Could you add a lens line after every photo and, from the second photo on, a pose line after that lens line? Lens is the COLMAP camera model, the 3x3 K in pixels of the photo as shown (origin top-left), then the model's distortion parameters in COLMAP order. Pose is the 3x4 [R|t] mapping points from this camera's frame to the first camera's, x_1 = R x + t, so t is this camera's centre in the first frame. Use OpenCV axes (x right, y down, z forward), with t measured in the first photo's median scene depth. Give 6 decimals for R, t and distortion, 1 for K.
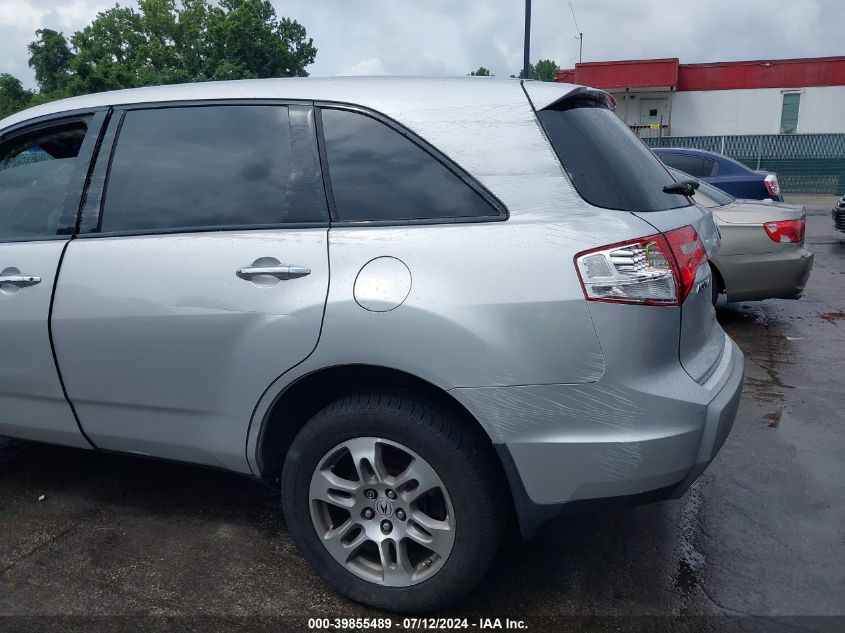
lens RADIAL K [[681.2, 0, 426.7], [0, 681.2, 327.8], [0, 0, 1]] dist [0.031220, -0.006522]
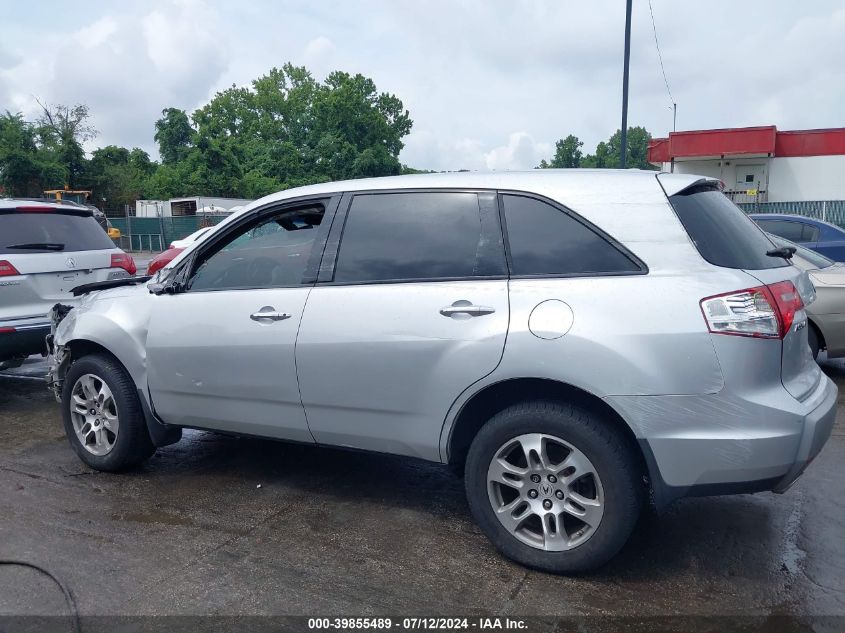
lens RADIAL K [[681.2, 0, 426.7], [0, 681.2, 327.8], [0, 0, 1]] dist [0.031220, -0.006522]
pose [[0.992371, 0.020374, -0.121595, -0.135254], [-0.031091, 0.995732, -0.086903, 0.073169], [0.119306, 0.090020, 0.988768, -0.357933]]
